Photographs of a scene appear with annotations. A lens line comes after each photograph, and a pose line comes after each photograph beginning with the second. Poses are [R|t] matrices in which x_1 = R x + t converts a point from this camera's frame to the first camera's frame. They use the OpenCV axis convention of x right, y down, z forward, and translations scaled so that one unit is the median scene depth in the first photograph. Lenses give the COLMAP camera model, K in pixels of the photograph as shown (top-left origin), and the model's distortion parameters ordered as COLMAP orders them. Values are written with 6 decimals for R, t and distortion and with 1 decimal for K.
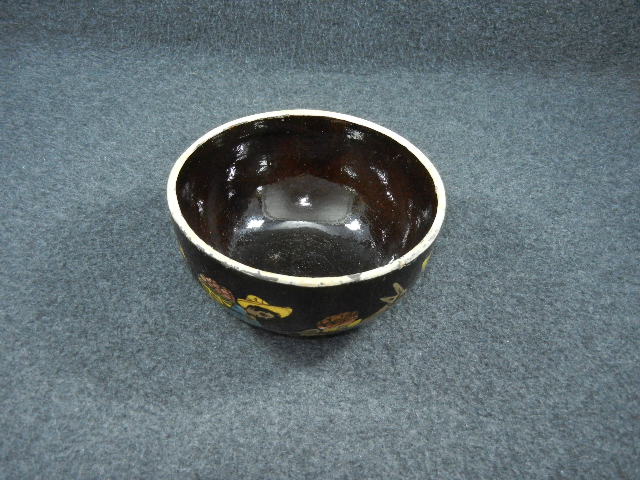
lens RADIAL K [[720.5, 0, 297.4], [0, 720.5, 245.9], [0, 0, 1]] dist [-0.047756, 0.000000]
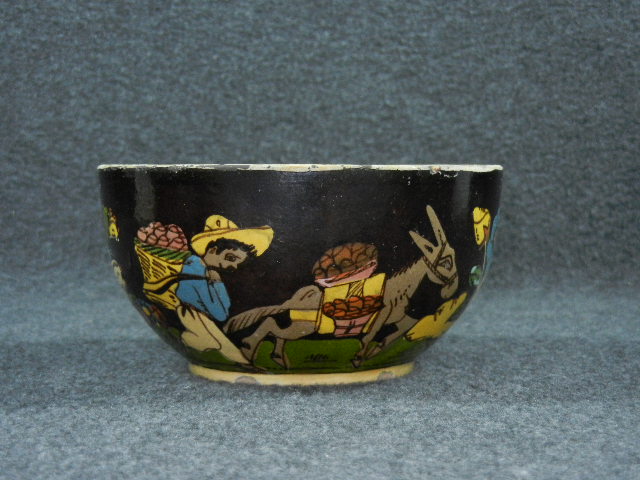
lens RADIAL K [[1259.0, 0, 321.5], [0, 1259.0, 243.3], [0, 0, 1]] dist [-0.018566, 0.000000]
pose [[0.998957, -0.044936, -0.008084, 0.026148], [0.029596, 0.772124, -0.634782, 0.476575], [0.034767, 0.633881, 0.772649, 0.072046]]
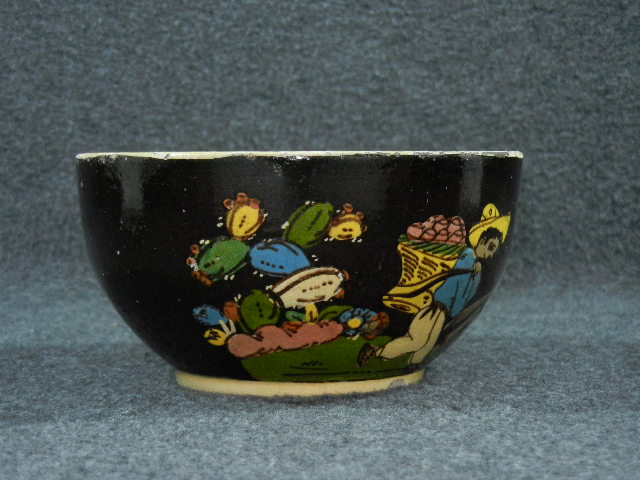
lens RADIAL K [[1456.1, 0, 320.8], [0, 1456.1, 240.7], [0, 0, 1]] dist [-0.006050, 0.000000]
pose [[0.998358, -0.055267, -0.015082, 0.050113], [0.033544, 0.777362, -0.628158, 0.472362], [0.046440, 0.626621, 0.777939, 0.067236]]
